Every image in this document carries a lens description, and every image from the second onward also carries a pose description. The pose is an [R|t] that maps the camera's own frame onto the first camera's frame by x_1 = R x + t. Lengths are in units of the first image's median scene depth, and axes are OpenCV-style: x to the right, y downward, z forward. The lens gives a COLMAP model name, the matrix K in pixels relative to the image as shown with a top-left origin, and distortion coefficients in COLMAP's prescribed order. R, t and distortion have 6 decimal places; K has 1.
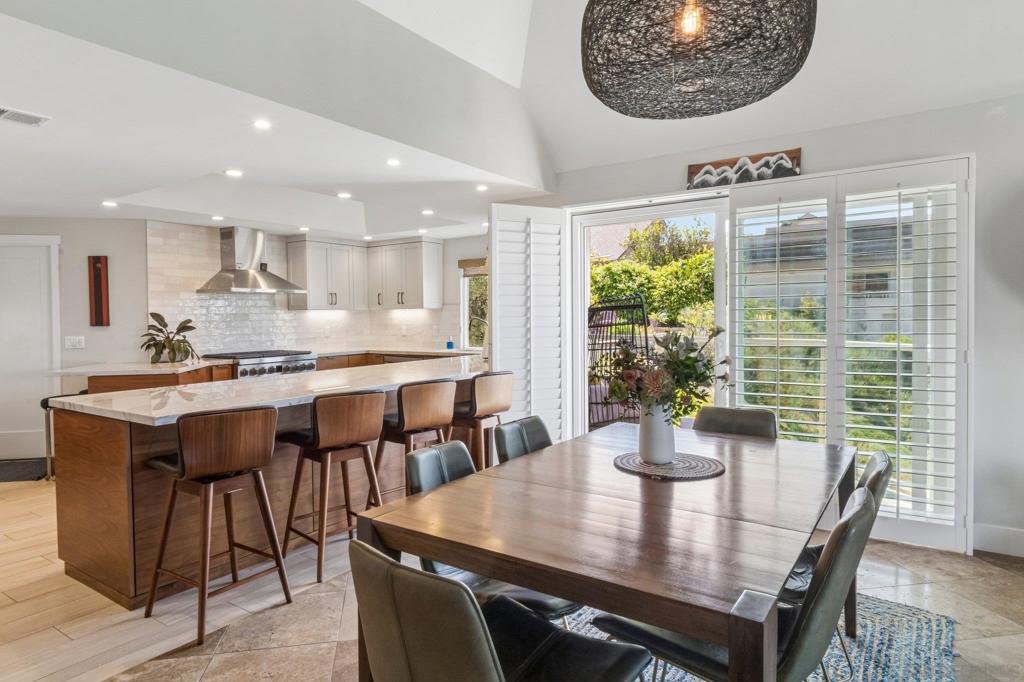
lens RADIAL K [[610.1, 0, 499.7], [0, 610.1, 332.0], [0, 0, 1]] dist [0.003977, 0.001892]
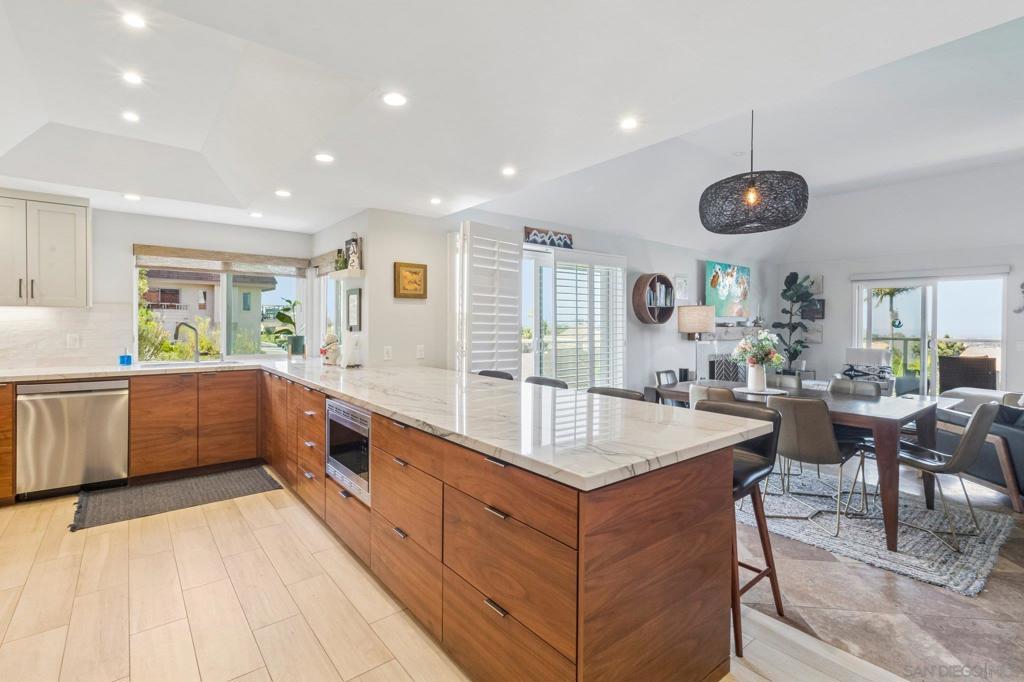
lens RADIAL K [[472.2, 0, 507.7], [0, 472.2, 329.0], [0, 0, 1]] dist [0.002416, 0.000014]
pose [[0.280455, 0.000444, 0.959867, -0.617954], [0.015734, 0.999863, -0.005060, -0.006406], [-0.959738, 0.016522, 0.280410, 0.518741]]
